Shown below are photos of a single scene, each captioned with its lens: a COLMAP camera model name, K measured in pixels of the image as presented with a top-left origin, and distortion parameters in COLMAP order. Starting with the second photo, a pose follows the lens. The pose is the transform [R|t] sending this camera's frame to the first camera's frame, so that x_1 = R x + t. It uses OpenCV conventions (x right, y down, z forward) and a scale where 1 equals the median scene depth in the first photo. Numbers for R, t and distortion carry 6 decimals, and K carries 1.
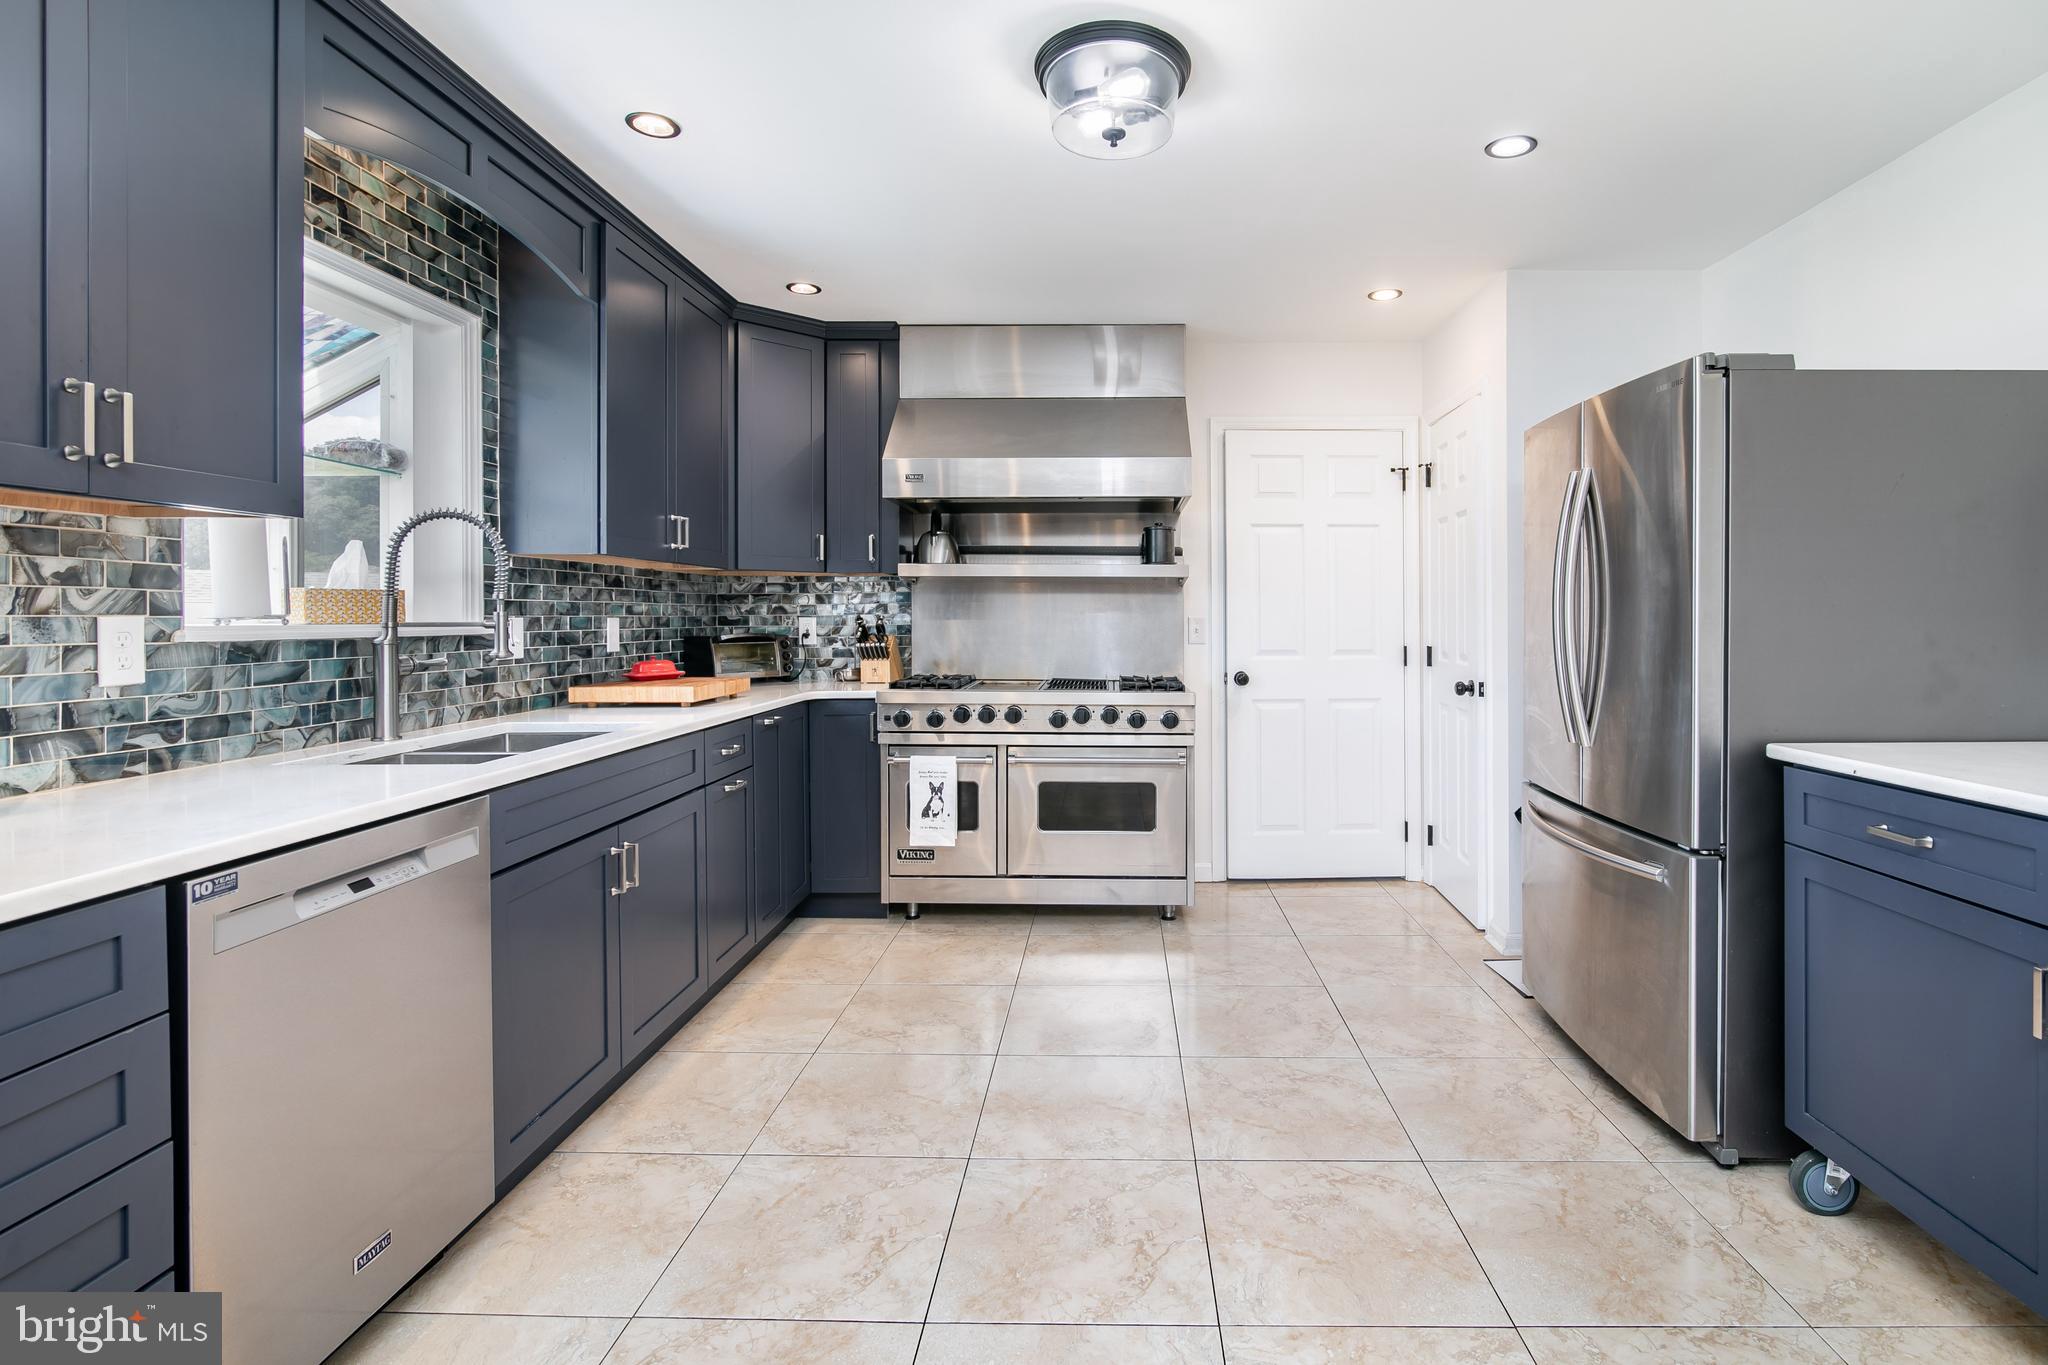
lens RADIAL K [[962.5, 0, 1125.4], [0, 962.5, 622.4], [0, 0, 1]] dist [-0.011986, -0.000743]
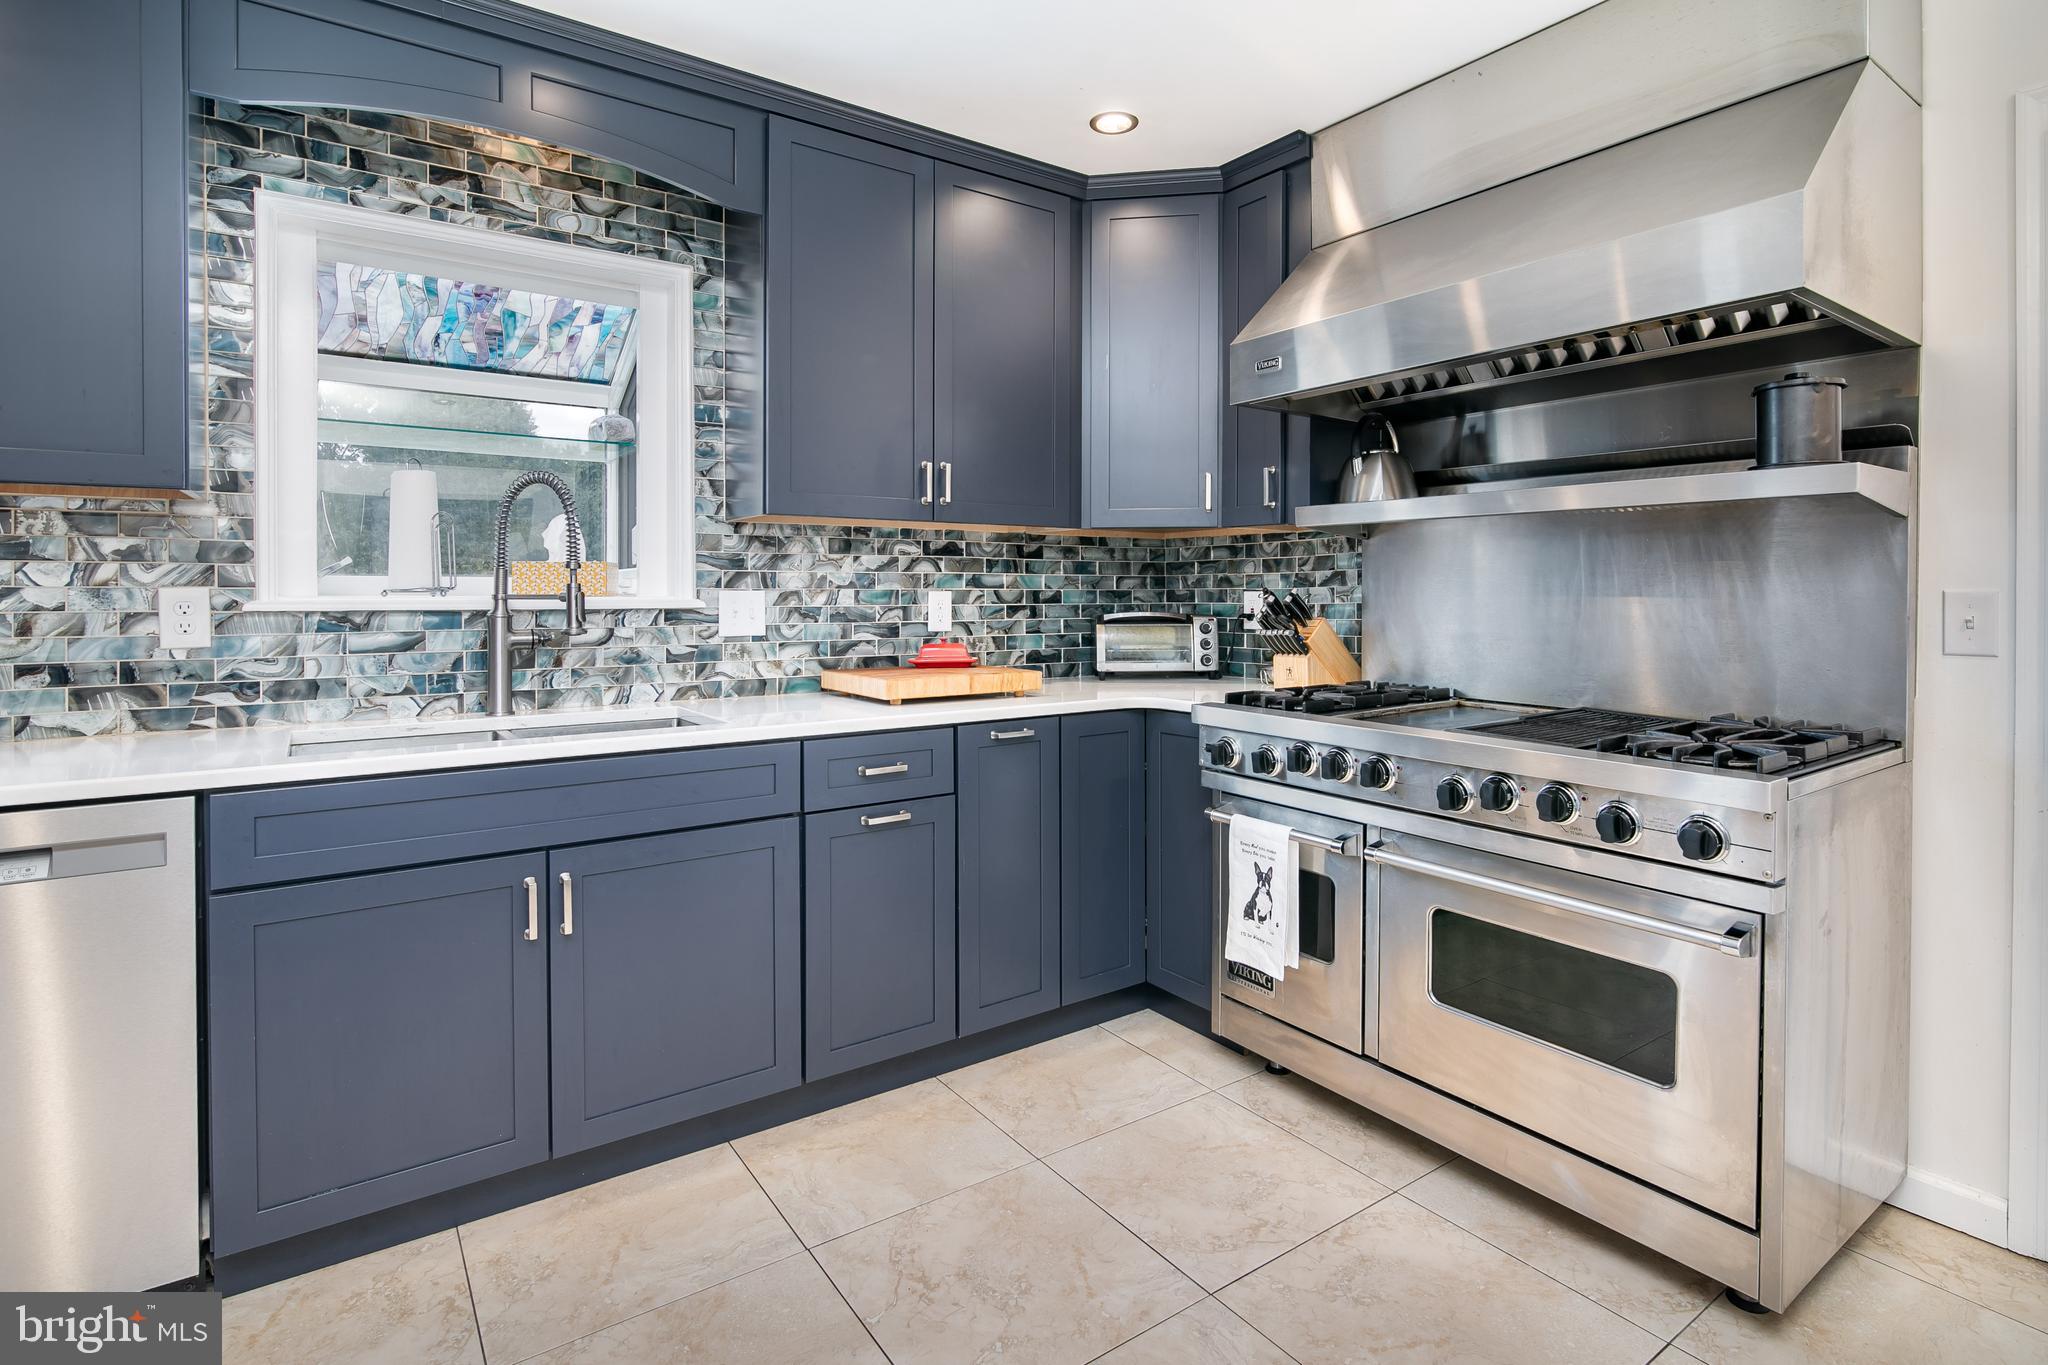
lens RADIAL K [[1013.2, 0, 1071.1], [0, 1013.2, 598.5], [0, 0, 1]] dist [-0.001316, -0.000835]
pose [[0.578564, 0.005857, -0.815616, 0.307610], [-0.006132, 0.999977, 0.002831, -0.001799], [0.815614, 0.003363, 0.578587, 0.660660]]
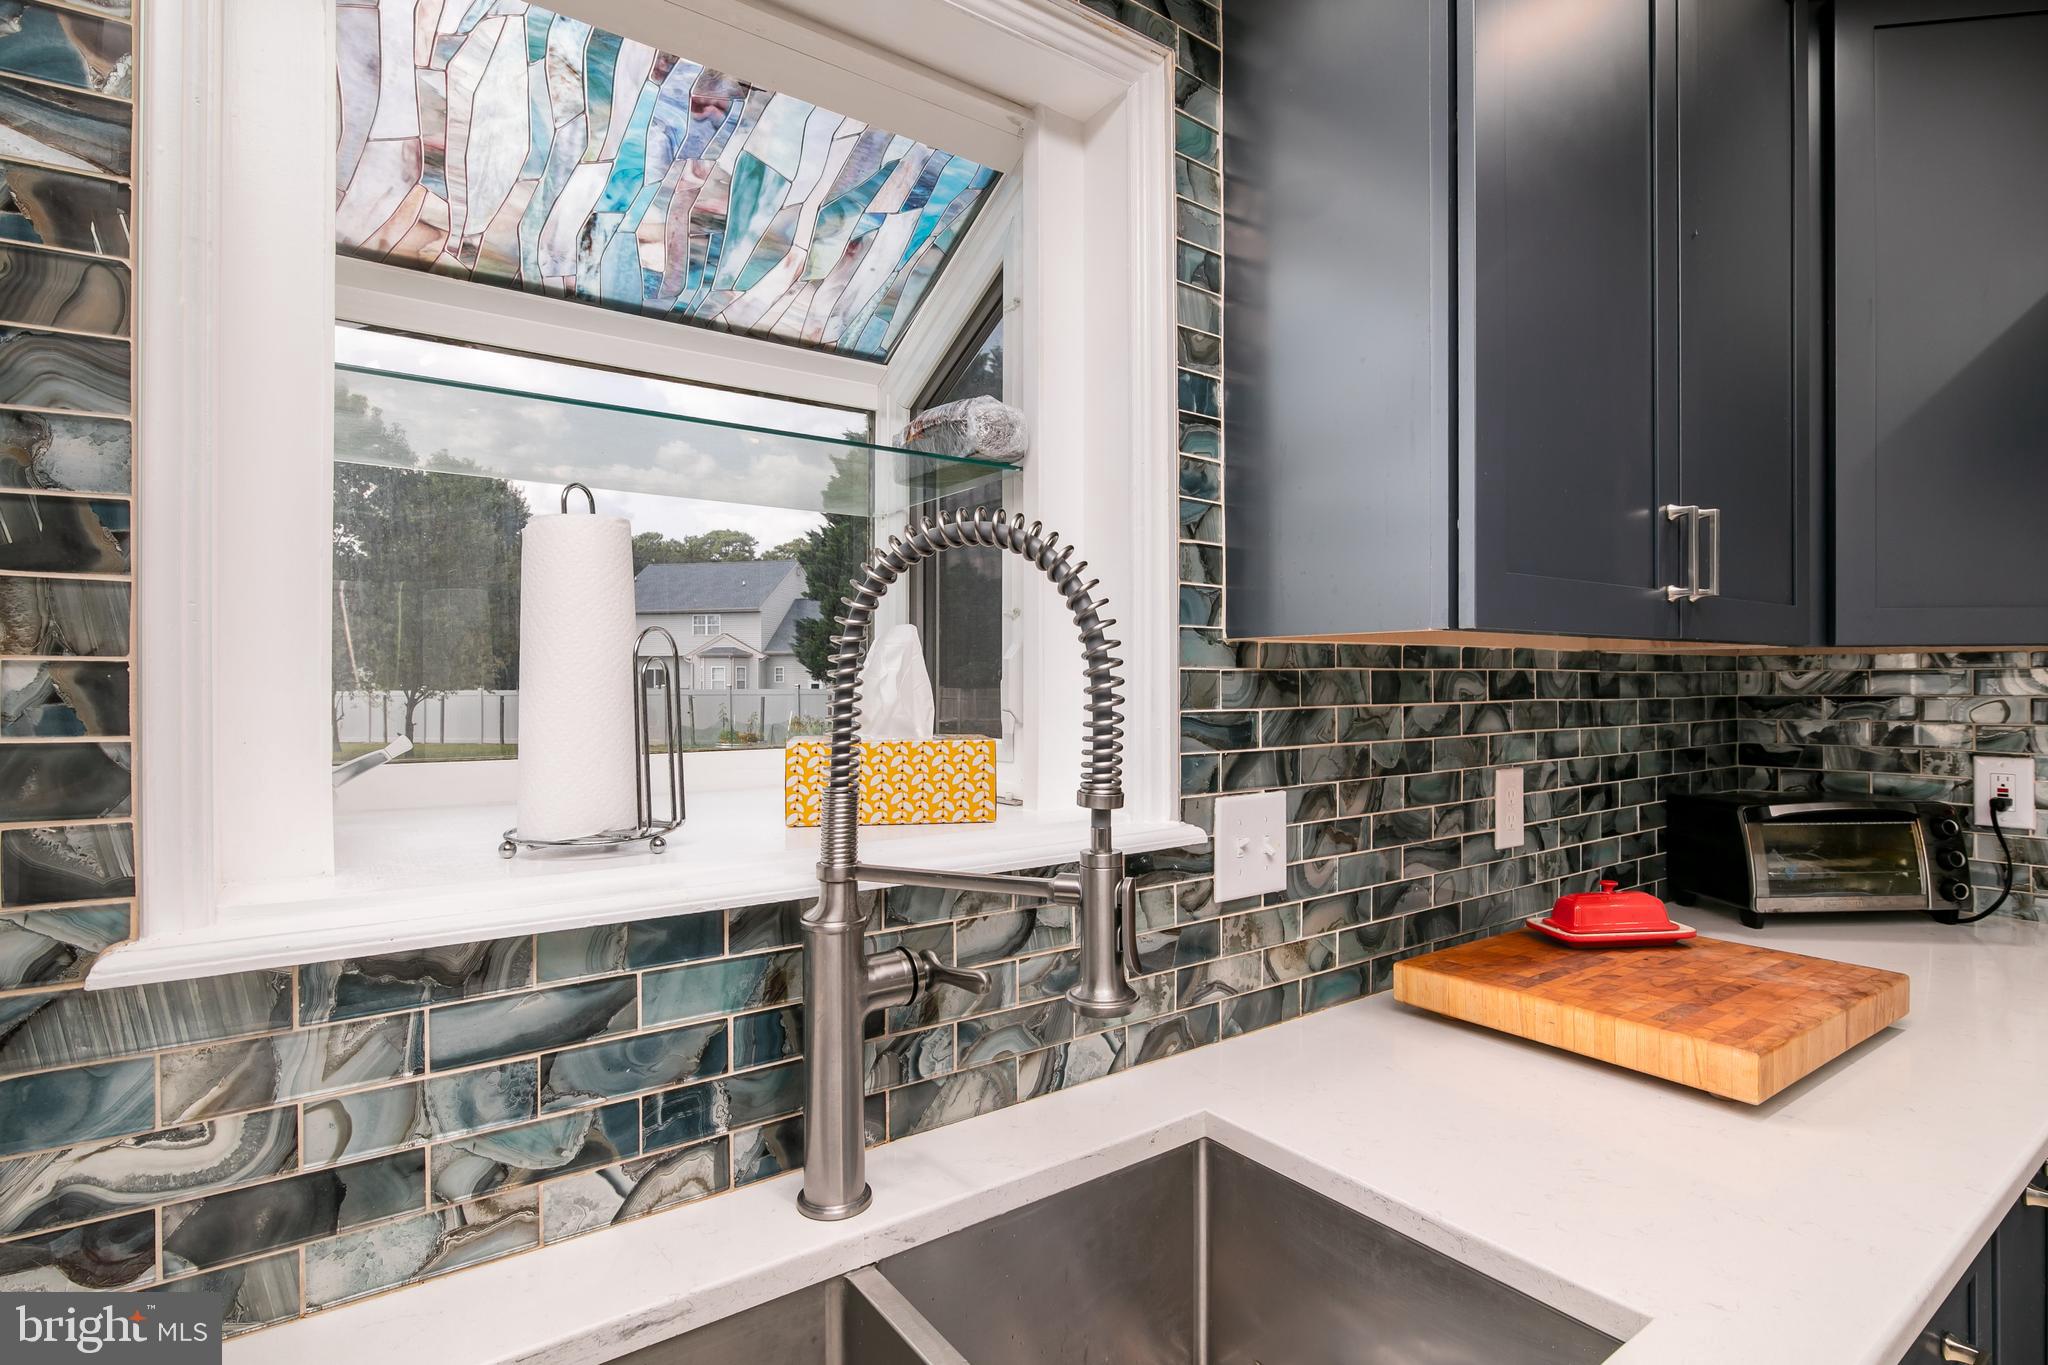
lens RADIAL K [[992.1, 0, 993.0], [0, 992.1, 683.7], [0, 0, 1]] dist [-0.012195, -0.000168]
pose [[0.555678, 0.001936, -0.831396, -0.335285], [-0.004727, 0.999988, -0.000831, -0.048428], [0.831384, 0.004392, 0.555680, 0.638950]]
